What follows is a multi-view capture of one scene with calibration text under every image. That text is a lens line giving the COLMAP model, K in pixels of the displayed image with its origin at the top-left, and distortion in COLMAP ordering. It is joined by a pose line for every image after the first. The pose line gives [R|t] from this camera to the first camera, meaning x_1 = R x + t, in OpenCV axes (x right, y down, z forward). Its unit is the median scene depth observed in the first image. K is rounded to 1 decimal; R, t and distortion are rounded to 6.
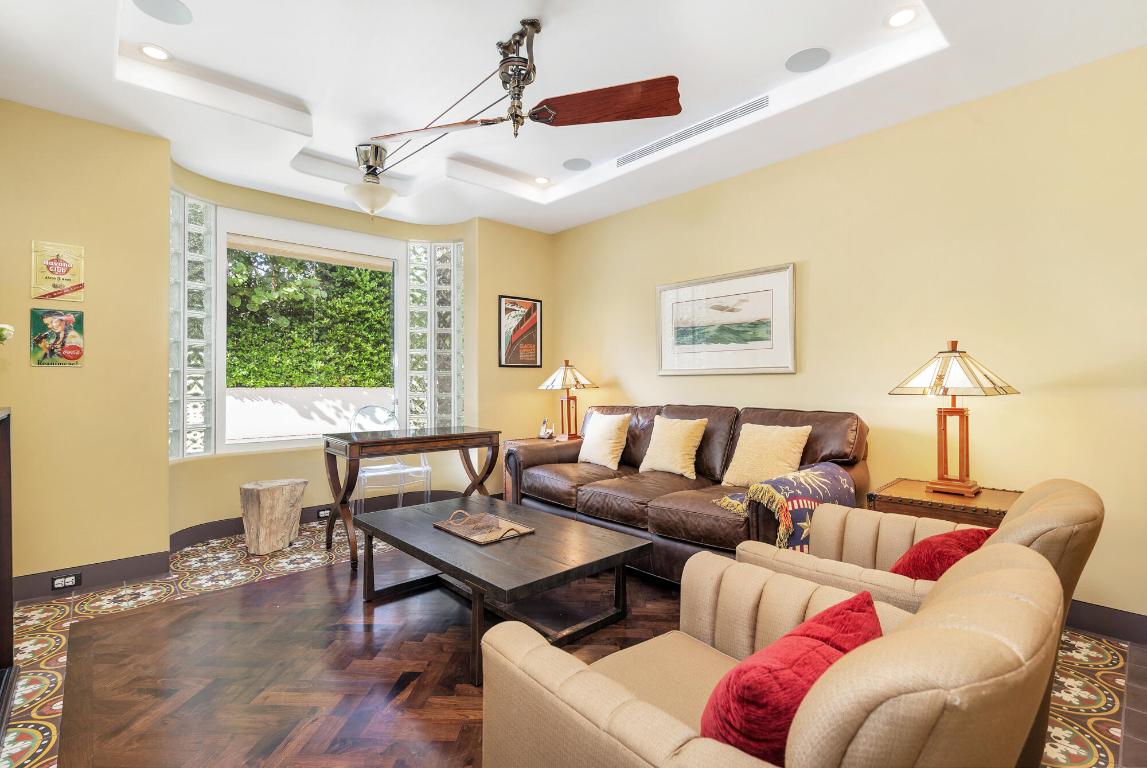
lens RADIAL K [[529.9, 0, 571.9], [0, 529.9, 378.3], [0, 0, 1]] dist [0.000527, -0.000044]
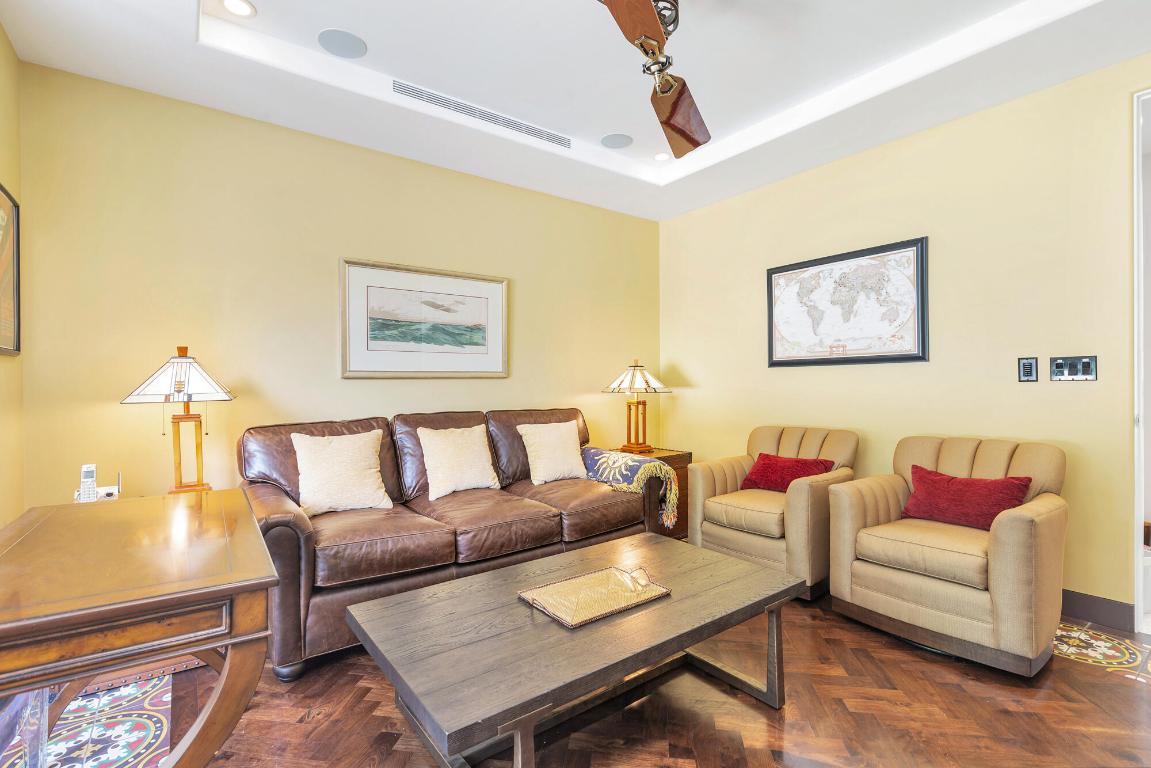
lens RADIAL K [[531.7, 0, 574.2], [0, 531.7, 386.8], [0, 0, 1]] dist [0.000527, -0.000044]
pose [[0.090877, -0.006277, 0.995842, -0.631257], [0.000484, 0.999980, 0.006259, 0.002638], [-0.995862, -0.000087, 0.090878, 0.699836]]
